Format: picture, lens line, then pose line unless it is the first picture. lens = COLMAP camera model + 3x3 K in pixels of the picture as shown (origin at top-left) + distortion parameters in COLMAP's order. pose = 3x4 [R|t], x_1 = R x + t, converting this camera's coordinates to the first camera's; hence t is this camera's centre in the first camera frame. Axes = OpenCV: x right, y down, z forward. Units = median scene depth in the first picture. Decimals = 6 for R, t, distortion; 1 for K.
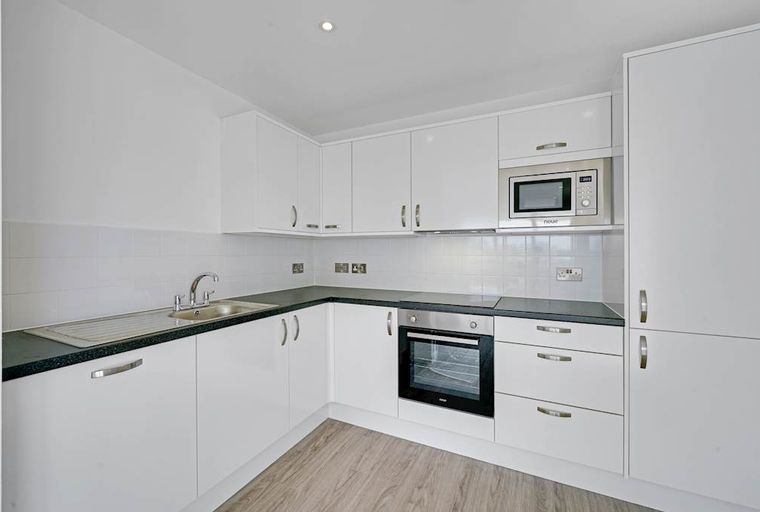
lens RADIAL K [[314.7, 0, 377.9], [0, 314.7, 254.1], [0, 0, 1]] dist [0.001431, -0.001162]
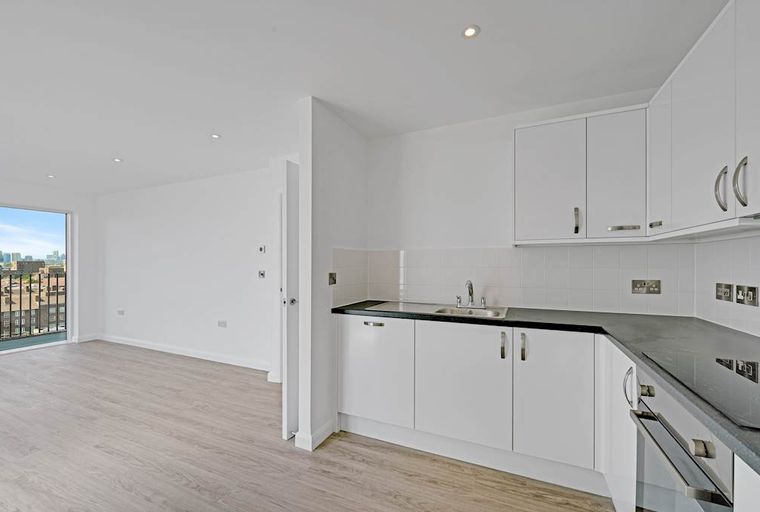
lens RADIAL K [[314.7, 0, 367.4], [0, 314.7, 262.9], [0, 0, 1]] dist [0.001431, -0.001162]
pose [[0.006791, -0.004835, -0.999965, 0.660813], [-0.002089, 0.999986, -0.004849, -0.005644], [0.999975, 0.002122, 0.006781, 0.540853]]
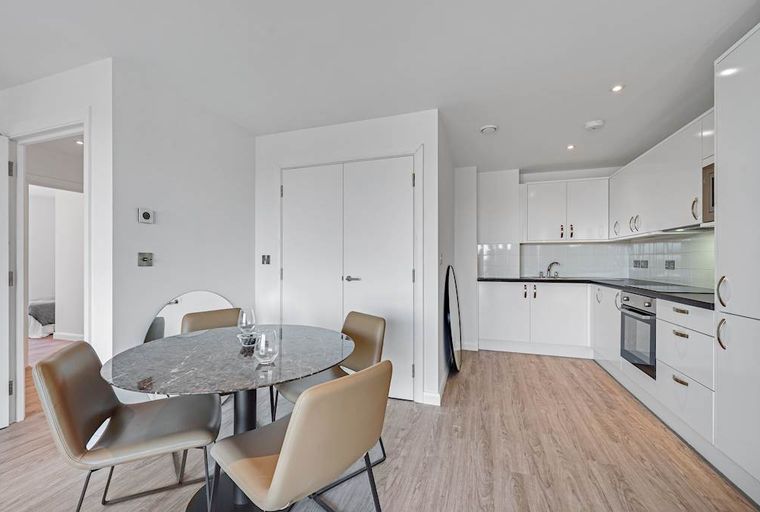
lens RADIAL K [[314.7, 0, 375.4], [0, 314.7, 258.4], [0, 0, 1]] dist [0.001431, -0.001162]
pose [[0.122940, -0.012312, -0.992338, 1.366810], [0.003253, 0.999923, -0.012003, 0.047786], [0.992409, -0.001752, 0.122971, -0.237189]]
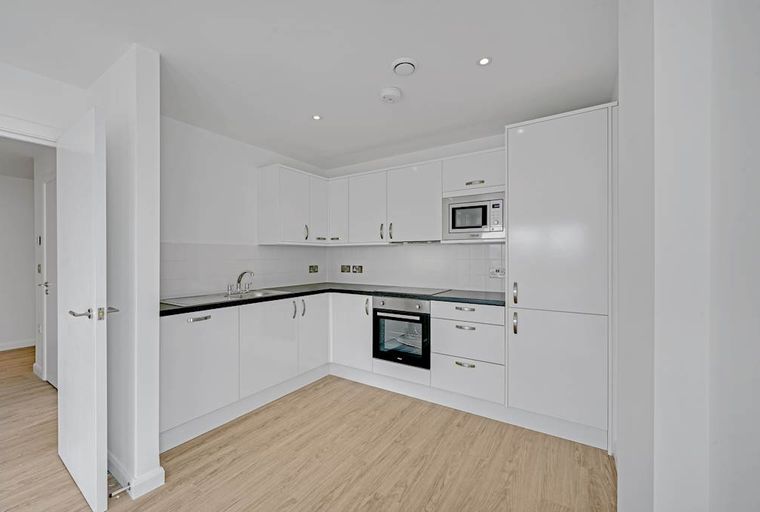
lens RADIAL K [[314.7, 0, 383.7], [0, 314.7, 254.4], [0, 0, 1]] dist [0.001431, -0.001162]
pose [[0.992846, -0.003699, -0.119341, 0.305348], [0.002265, 0.999924, -0.012149, -0.001554], [0.119377, 0.011792, 0.992779, -0.456049]]
